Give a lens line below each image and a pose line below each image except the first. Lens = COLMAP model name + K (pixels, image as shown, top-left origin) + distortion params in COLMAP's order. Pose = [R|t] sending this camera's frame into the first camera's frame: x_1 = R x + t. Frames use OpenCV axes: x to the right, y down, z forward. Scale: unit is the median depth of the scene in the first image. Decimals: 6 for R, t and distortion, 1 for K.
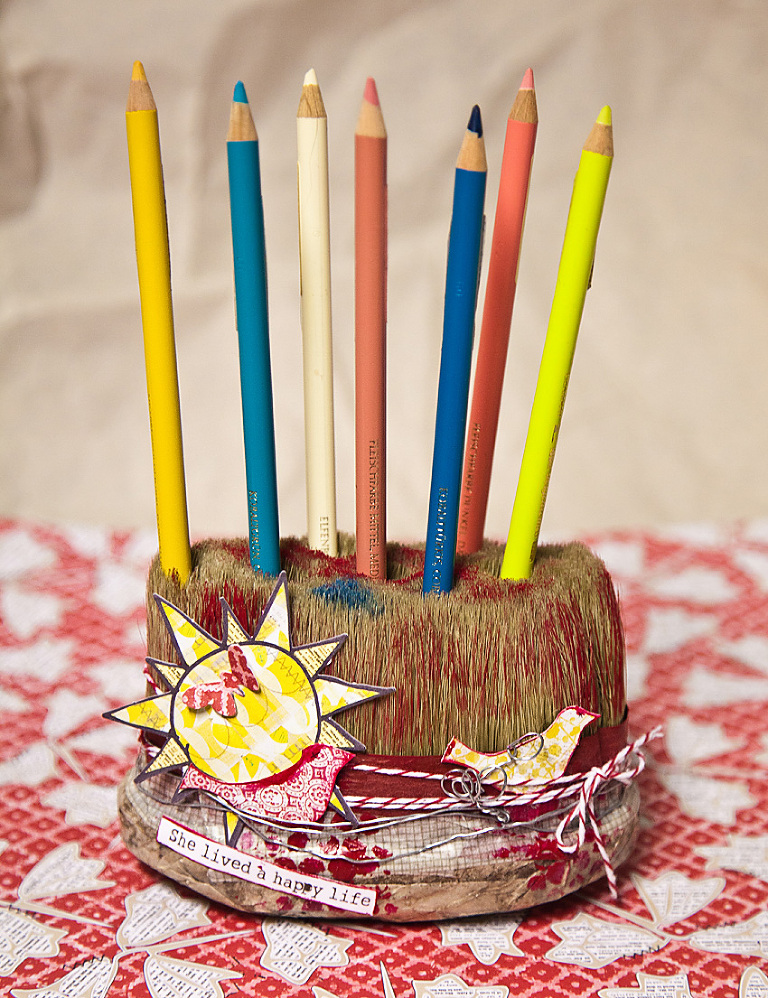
lens RADIAL K [[2200.3, 0, 380.2], [0, 2200.3, 465.1], [0, 0, 1]] dist [0.142806, 0.000000]
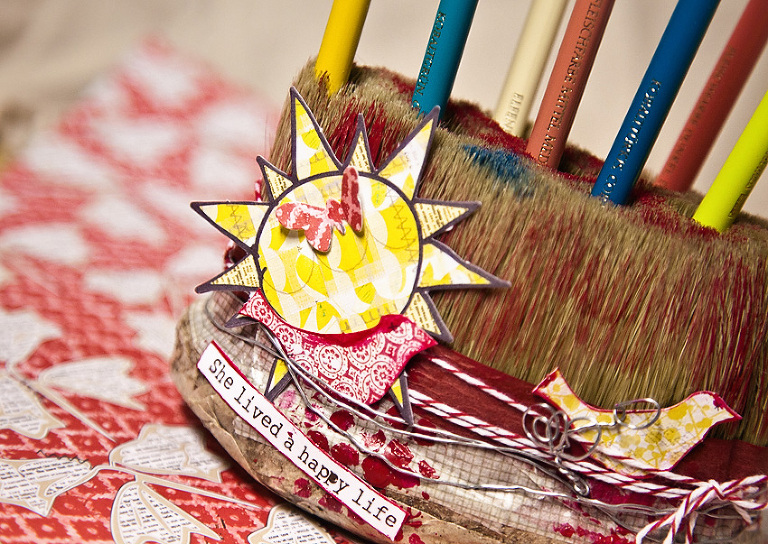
lens RADIAL K [[2023.0, 0, 354.2], [0, 2023.0, 250.5], [0, 0, 1]] dist [0.275945, 0.000000]
pose [[0.912757, 0.354590, -0.202830, 0.100757], [-0.366375, 0.930194, -0.022548, 0.125617], [0.180676, 0.094893, 0.978954, 0.239853]]
